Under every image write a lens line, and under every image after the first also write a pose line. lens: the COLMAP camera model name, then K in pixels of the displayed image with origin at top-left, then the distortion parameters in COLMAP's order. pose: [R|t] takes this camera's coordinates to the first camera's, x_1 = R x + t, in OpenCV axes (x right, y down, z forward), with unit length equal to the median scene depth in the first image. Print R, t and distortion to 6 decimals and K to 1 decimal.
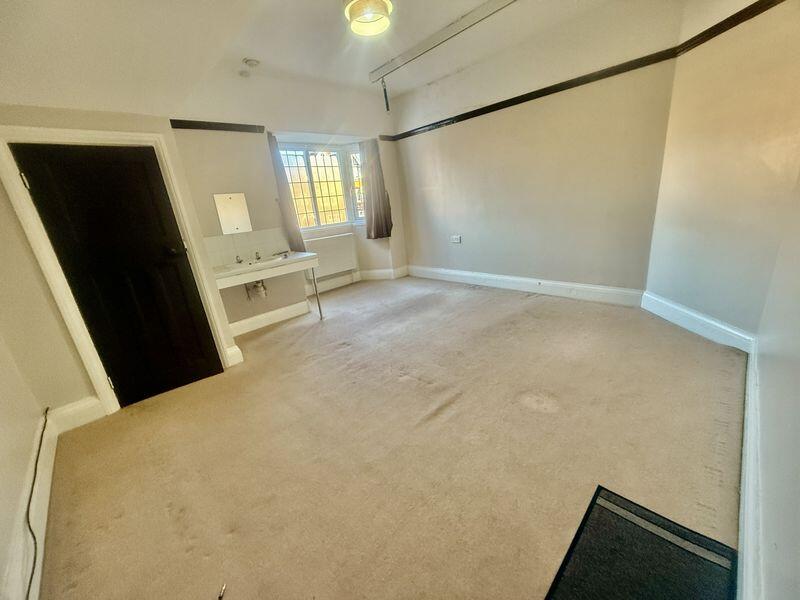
lens RADIAL K [[318.7, 0, 399.9], [0, 318.7, 301.7], [0, 0, 1]] dist [0.000892, -0.000089]
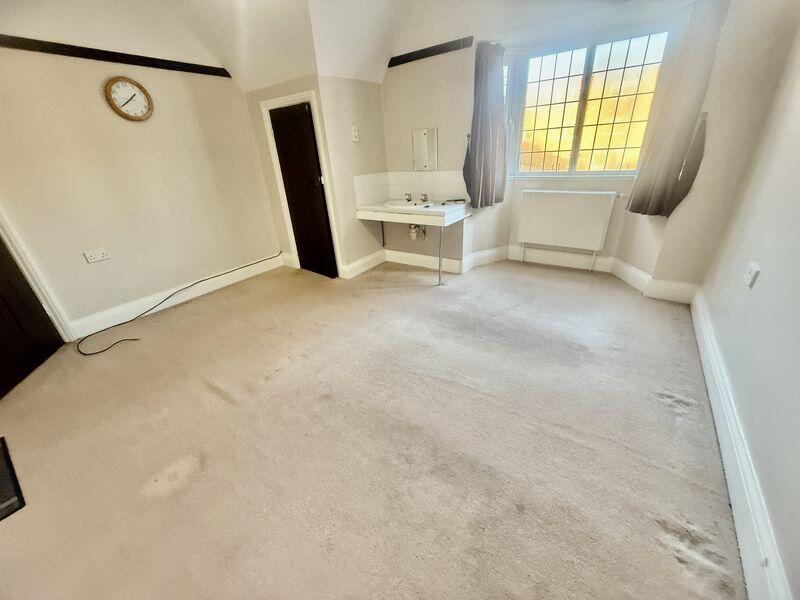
lens RADIAL K [[318.7, 0, 398.8], [0, 318.7, 301.3], [0, 0, 1]] dist [0.000892, -0.000089]
pose [[0.182825, 0.498085, -0.847636, 0.514315], [-0.257389, 0.856345, 0.447687, -0.278088], [0.948855, 0.136324, 0.284763, 0.653168]]
